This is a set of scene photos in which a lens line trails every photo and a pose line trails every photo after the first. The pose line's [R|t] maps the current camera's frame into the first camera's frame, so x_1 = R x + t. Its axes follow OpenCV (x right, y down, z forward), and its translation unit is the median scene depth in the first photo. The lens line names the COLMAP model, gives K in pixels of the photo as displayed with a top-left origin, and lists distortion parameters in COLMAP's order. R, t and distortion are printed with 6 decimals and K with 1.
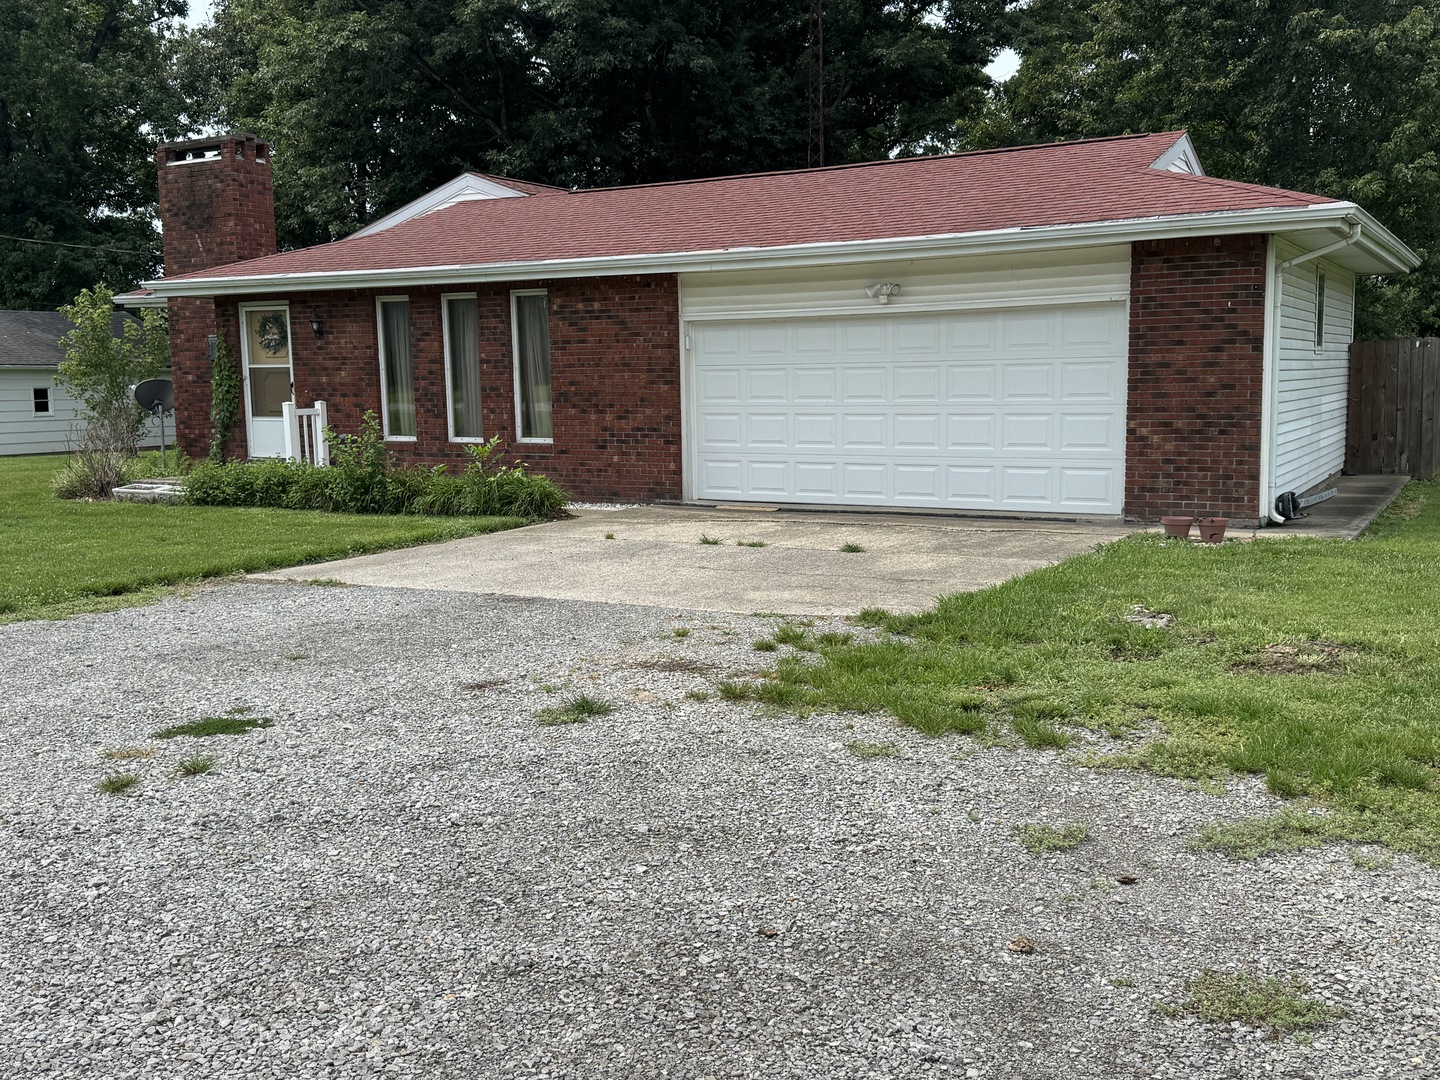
lens RADIAL K [[1371.1, 0, 720.0], [0, 1371.1, 540.0], [0, 0, 1]] dist [0.203758, -0.404499]
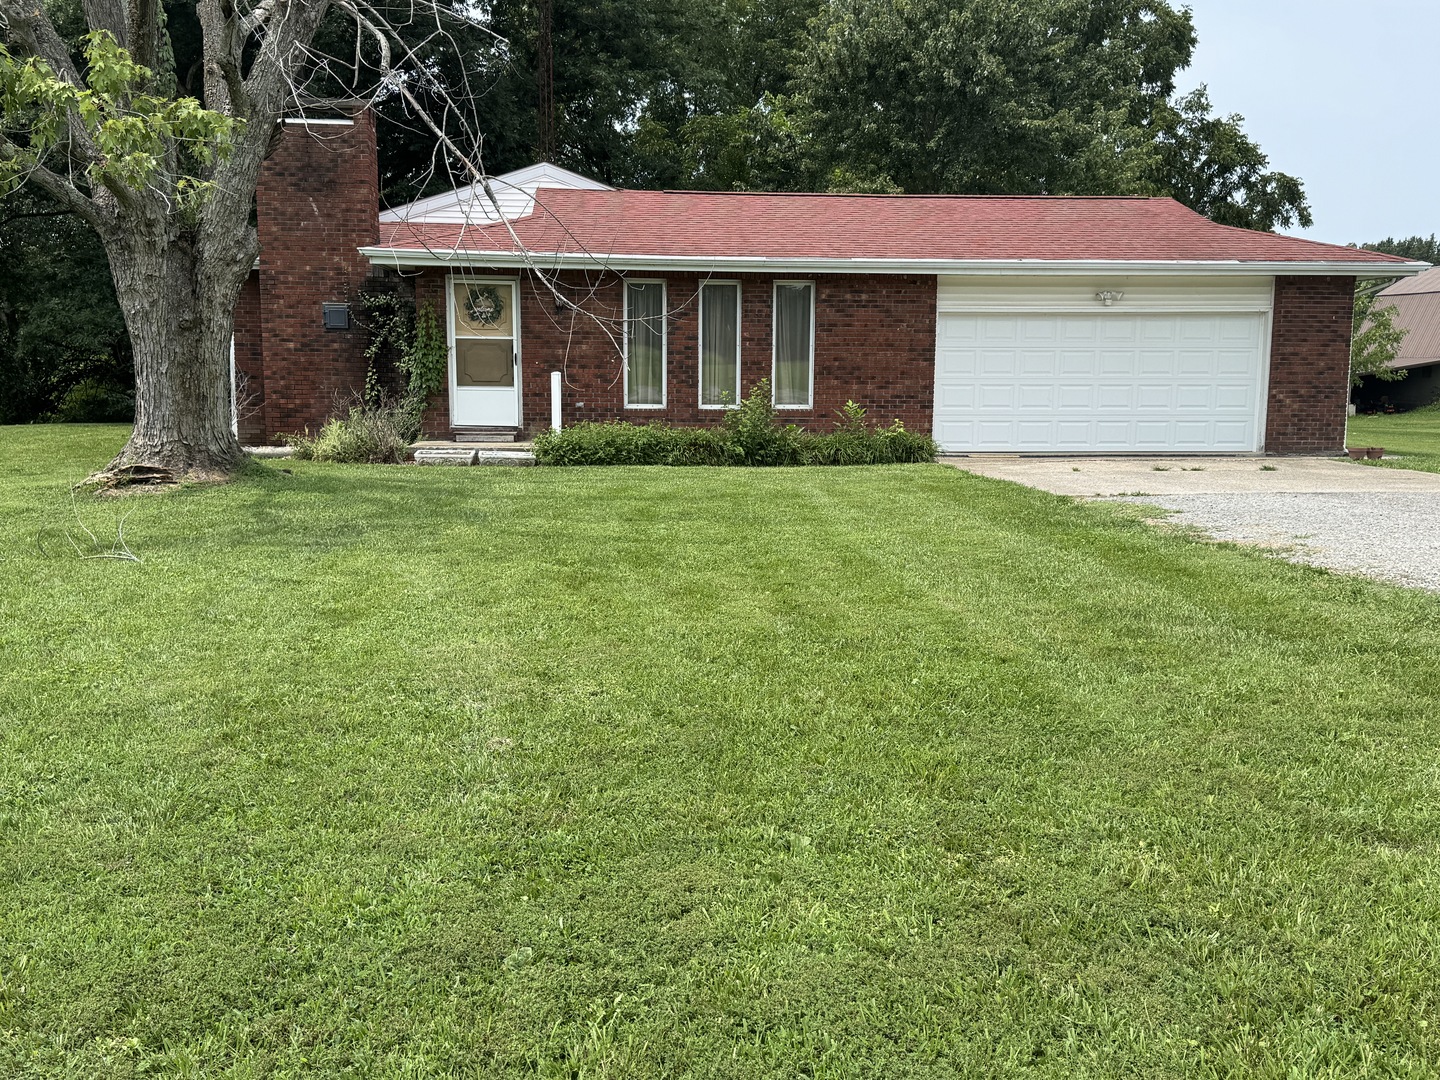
lens RADIAL K [[1371.1, 0, 720.0], [0, 1371.1, 540.0], [0, 0, 1]] dist [0.203758, -0.404499]
pose [[0.818620, -0.049480, 0.572200, -0.915898], [0.048267, 0.998685, 0.017307, 0.020598], [-0.572303, 0.013450, 0.819932, 0.060506]]
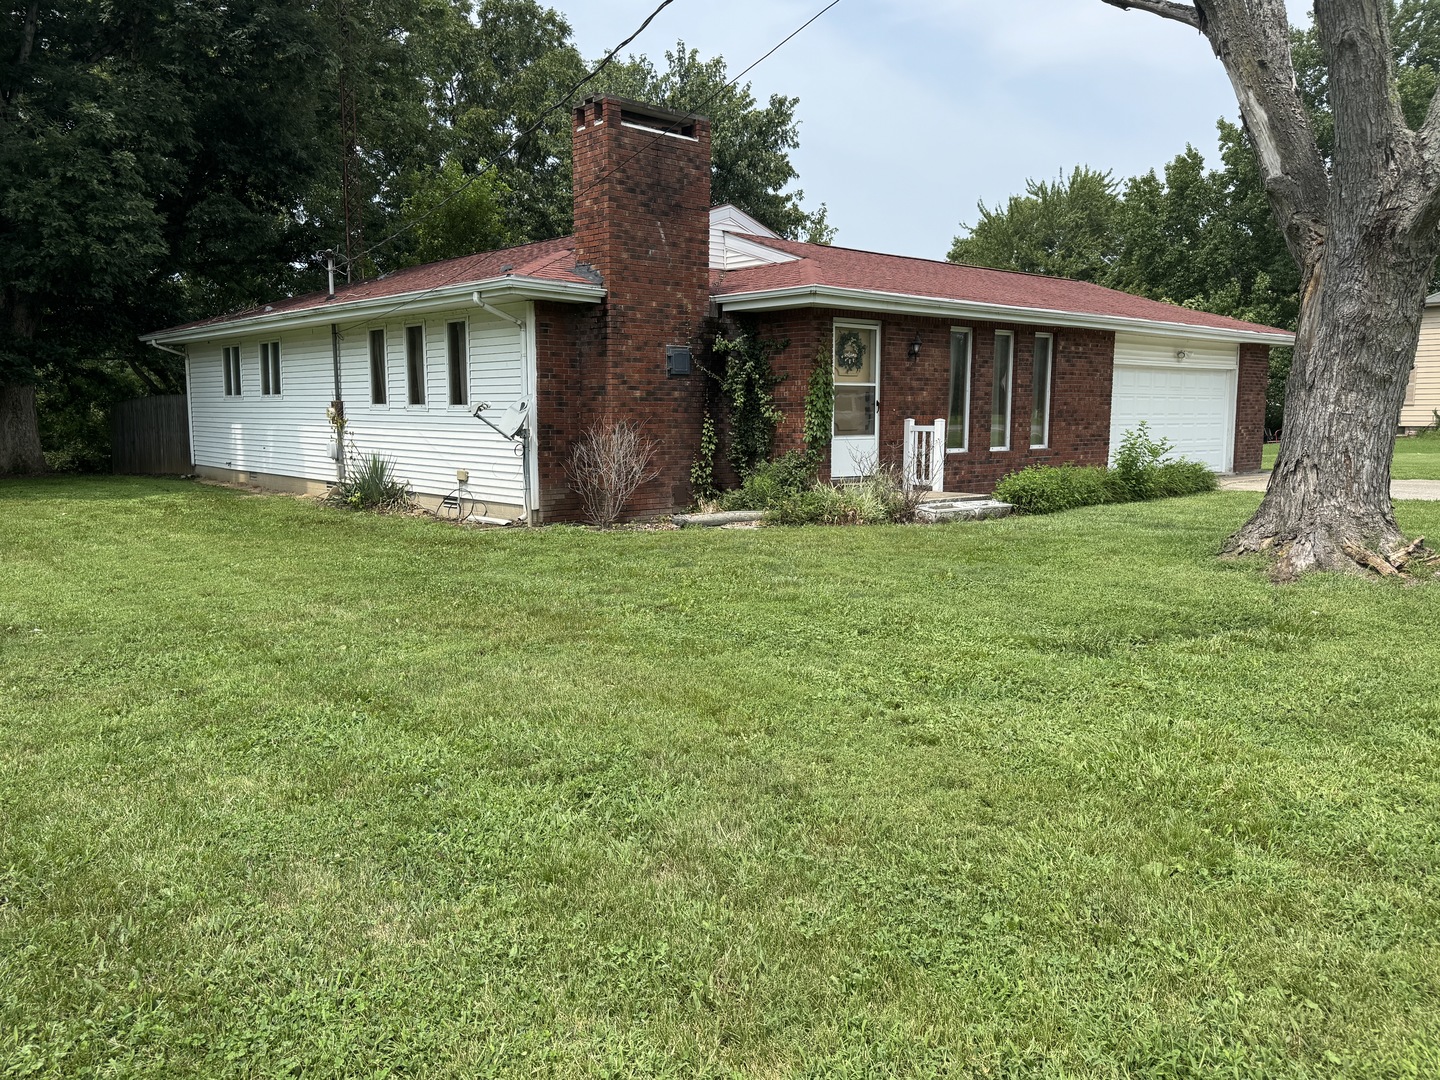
lens RADIAL K [[1061.0, 0, 720.0], [0, 1061.0, 540.0], [0, 0, 1]] dist [0.110059, -0.000341]
pose [[0.325204, -0.097971, 0.940555, -1.268337], [0.106968, 0.992046, 0.066350, -0.088485], [-0.939574, 0.079032, 0.333098, 0.995581]]
